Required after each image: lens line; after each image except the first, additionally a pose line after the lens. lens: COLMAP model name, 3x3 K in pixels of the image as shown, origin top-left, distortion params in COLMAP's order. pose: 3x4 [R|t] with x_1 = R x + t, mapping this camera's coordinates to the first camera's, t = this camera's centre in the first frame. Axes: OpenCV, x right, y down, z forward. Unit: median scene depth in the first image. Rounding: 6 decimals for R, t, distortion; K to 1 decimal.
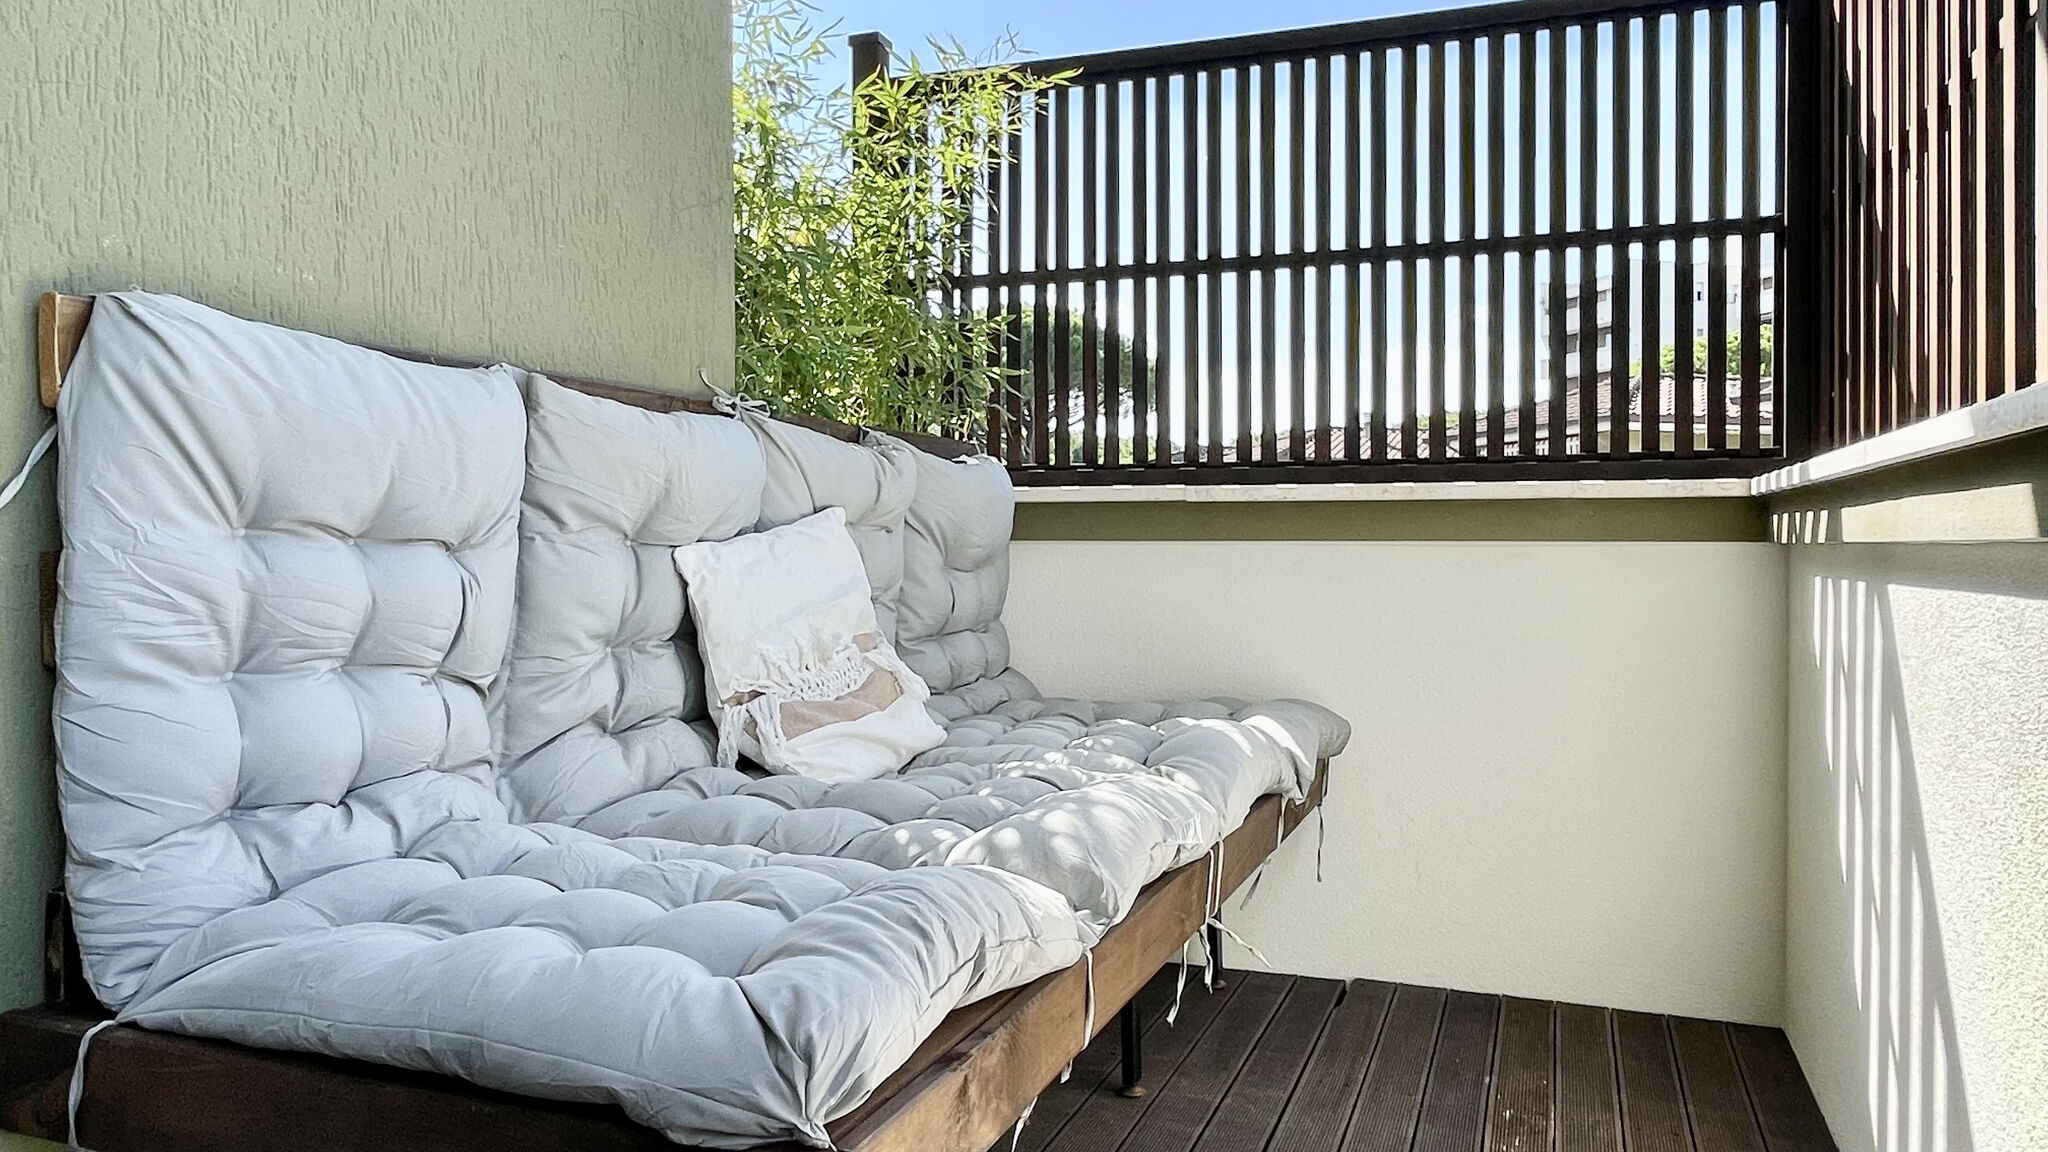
lens RADIAL K [[1452.9, 0, 1028.4], [0, 1452.9, 567.2], [0, 0, 1]] dist [0.022158, -0.002227]
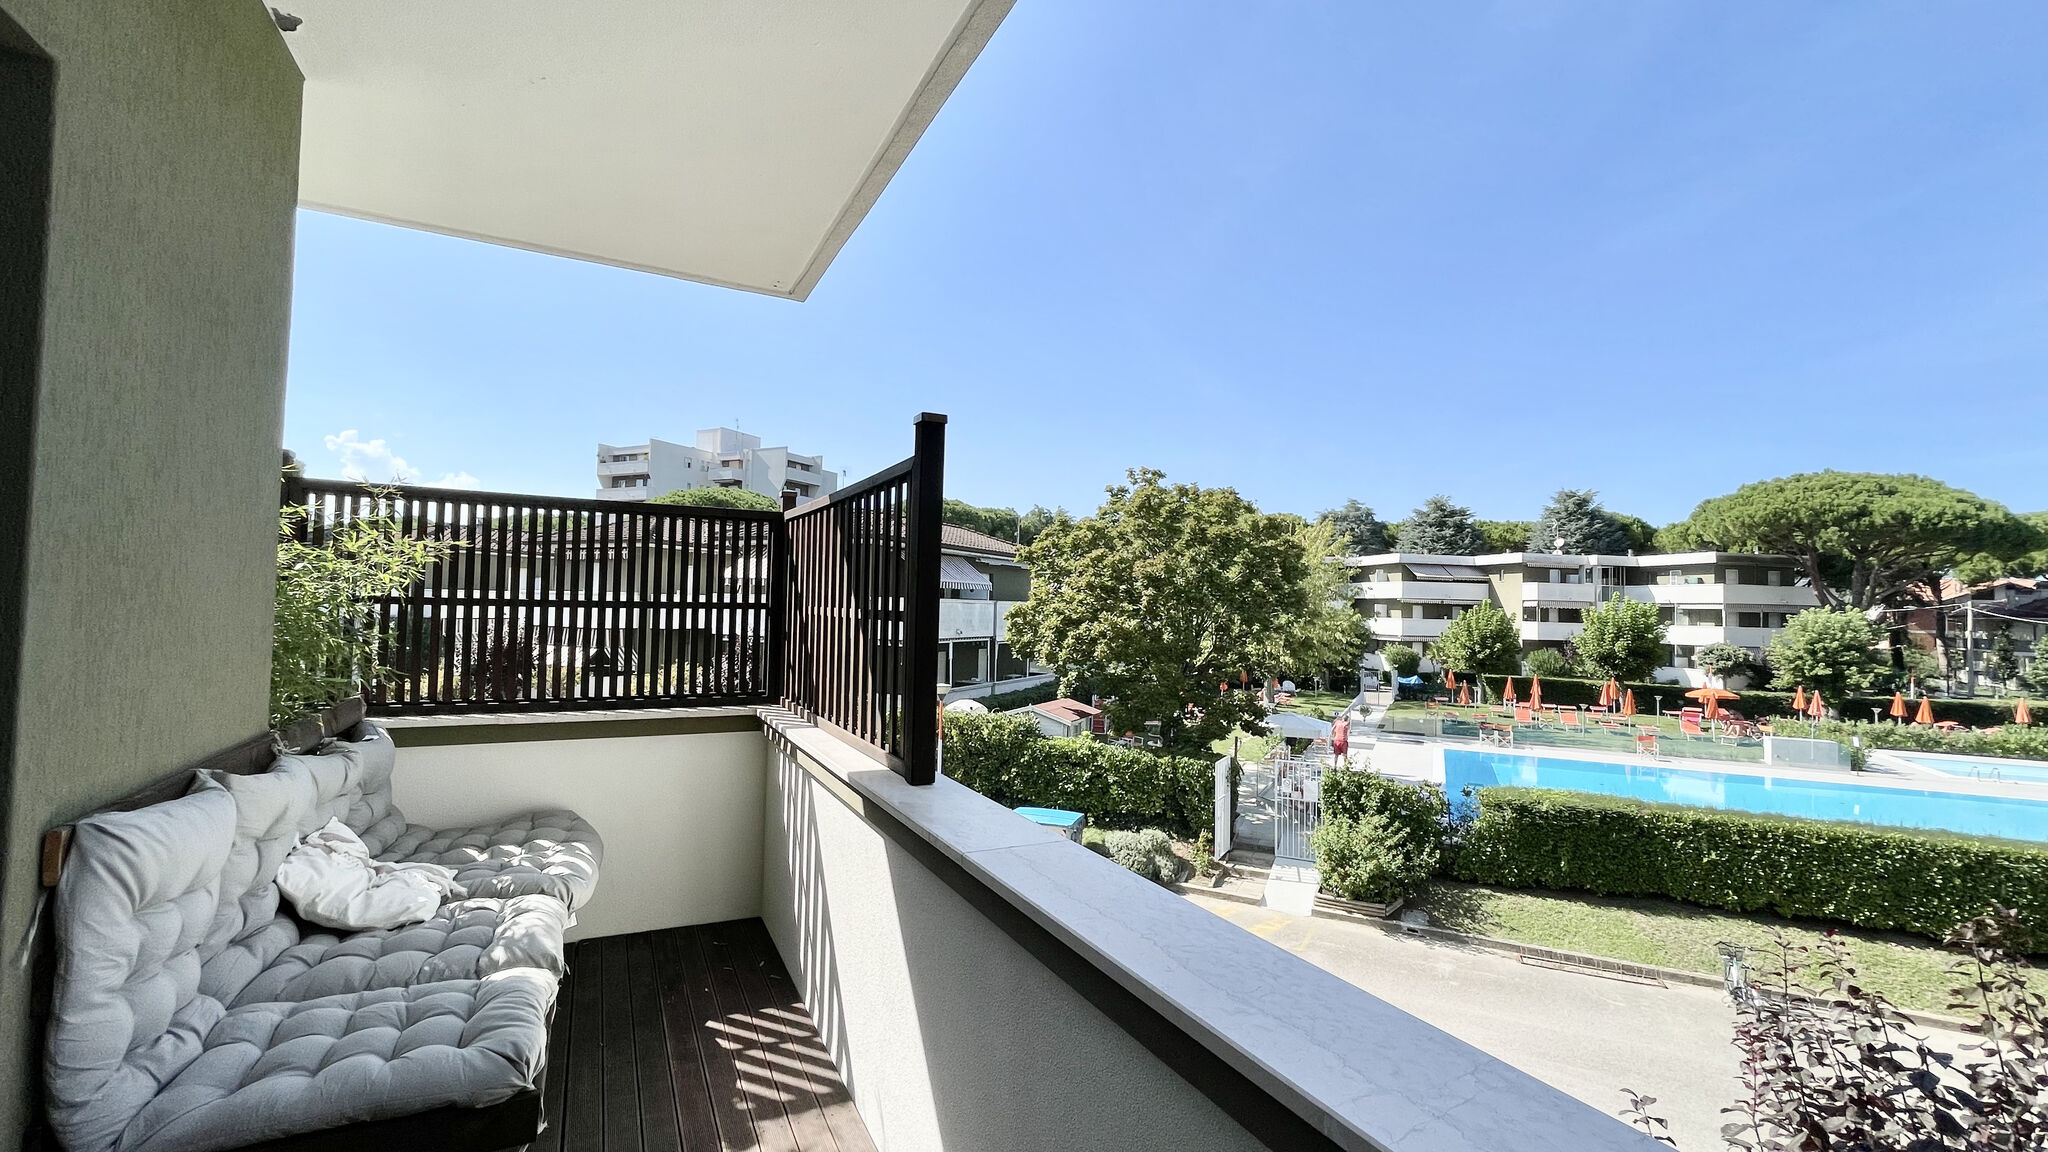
lens RADIAL K [[831.3, 0, 1030.1], [0, 831.3, 576.4], [0, 0, 1]] dist [-0.003241, 0.000344]
pose [[0.674002, 0.037948, 0.737754, -0.580423], [-0.009360, 0.999038, -0.042837, -0.478714], [-0.738670, 0.021967, 0.673709, -0.761873]]
